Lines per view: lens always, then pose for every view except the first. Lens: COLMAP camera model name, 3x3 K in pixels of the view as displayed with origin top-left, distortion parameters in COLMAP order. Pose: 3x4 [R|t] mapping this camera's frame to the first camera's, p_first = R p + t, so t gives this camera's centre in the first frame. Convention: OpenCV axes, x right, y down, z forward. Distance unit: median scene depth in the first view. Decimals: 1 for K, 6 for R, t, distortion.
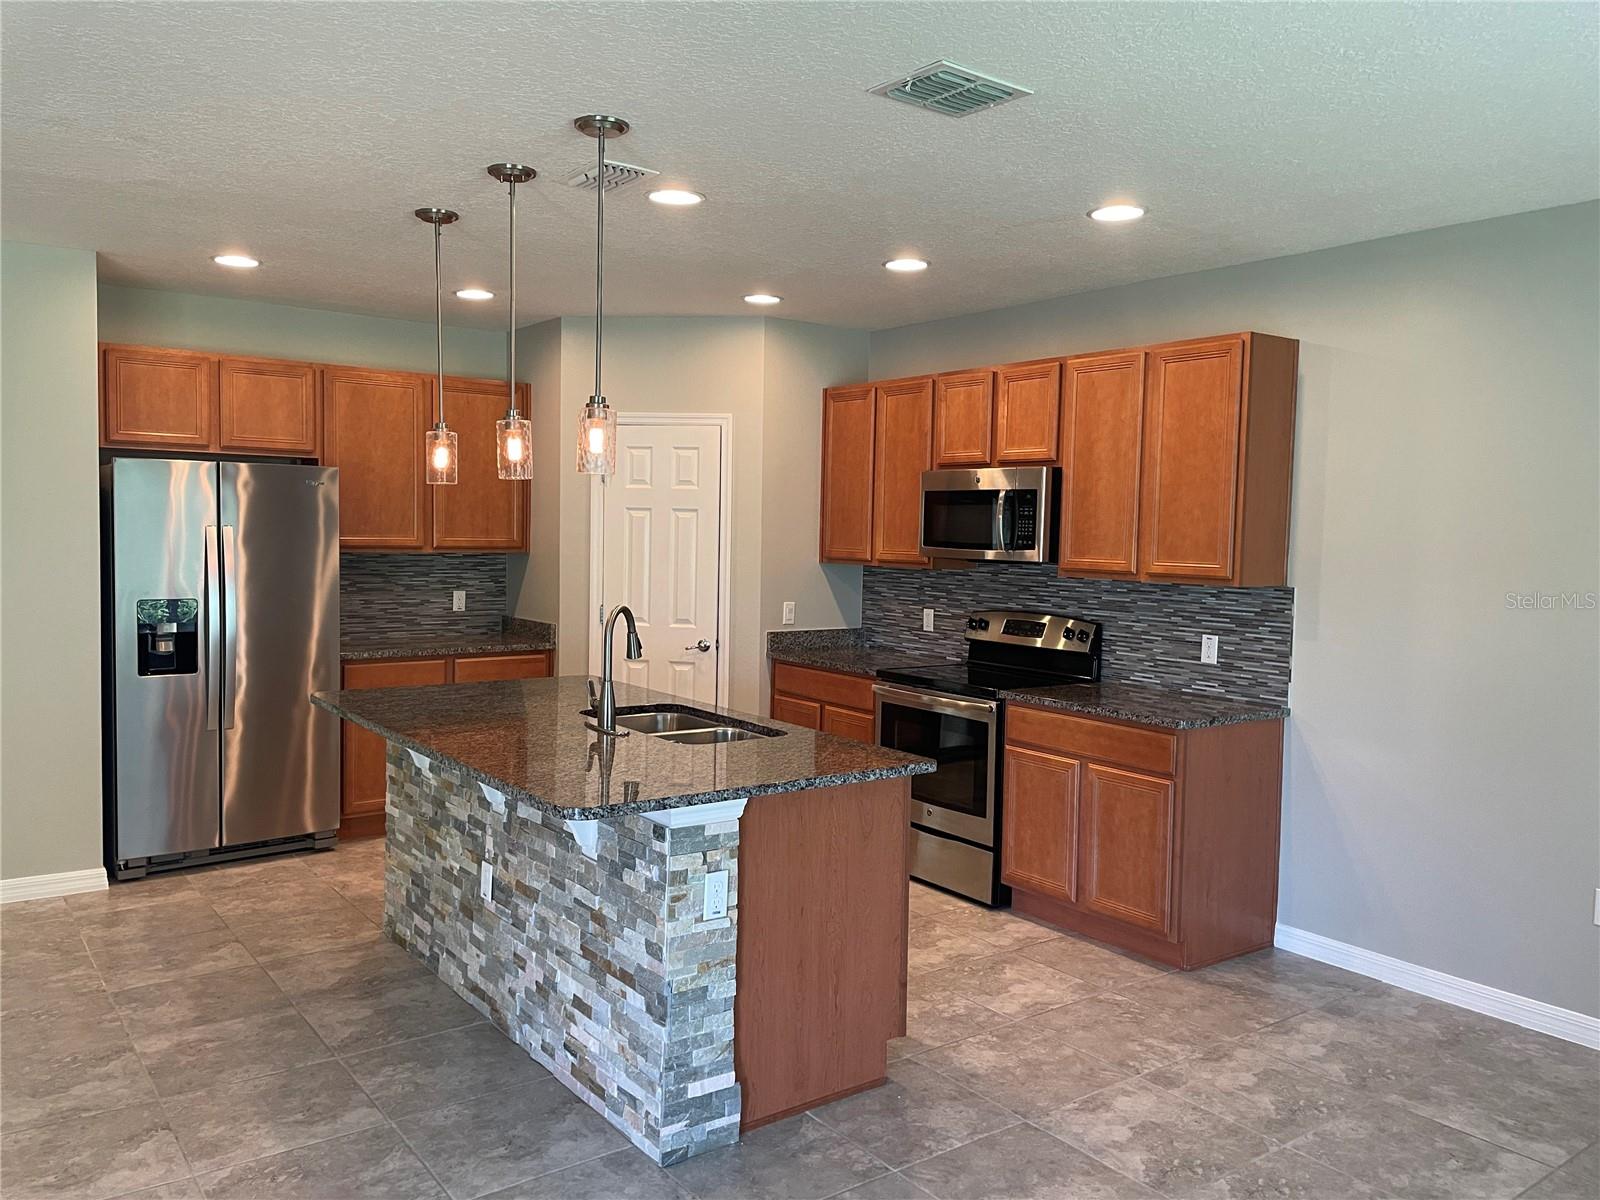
lens RADIAL K [[1208.7, 0, 790.0], [0, 1208.7, 609.6], [0, 0, 1]] dist [0.096372, -0.129016]
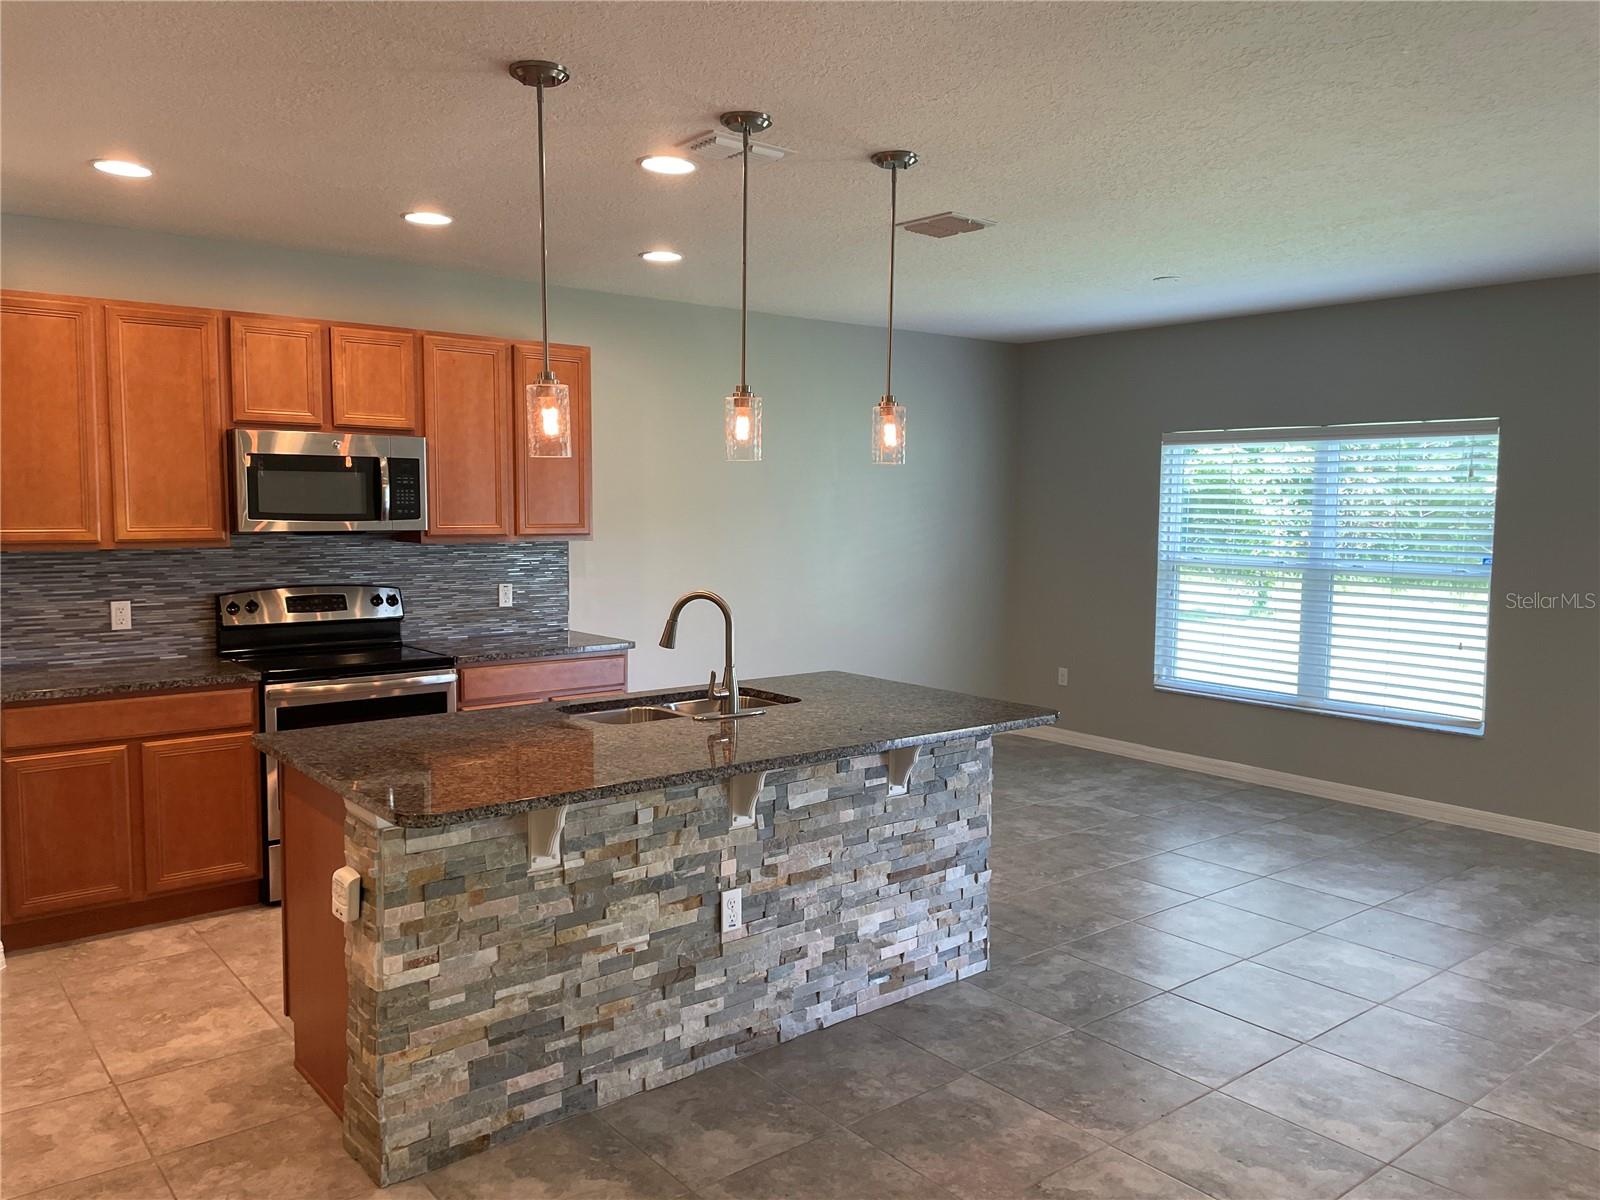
lens RADIAL K [[1208.7, 0, 790.0], [0, 1208.7, 609.6], [0, 0, 1]] dist [0.096372, -0.129016]
pose [[-0.041841, -0.113364, 0.992672, -1.081692], [0.061653, 0.991356, 0.115812, -0.094559], [-0.997220, 0.066047, -0.034490, 0.946415]]
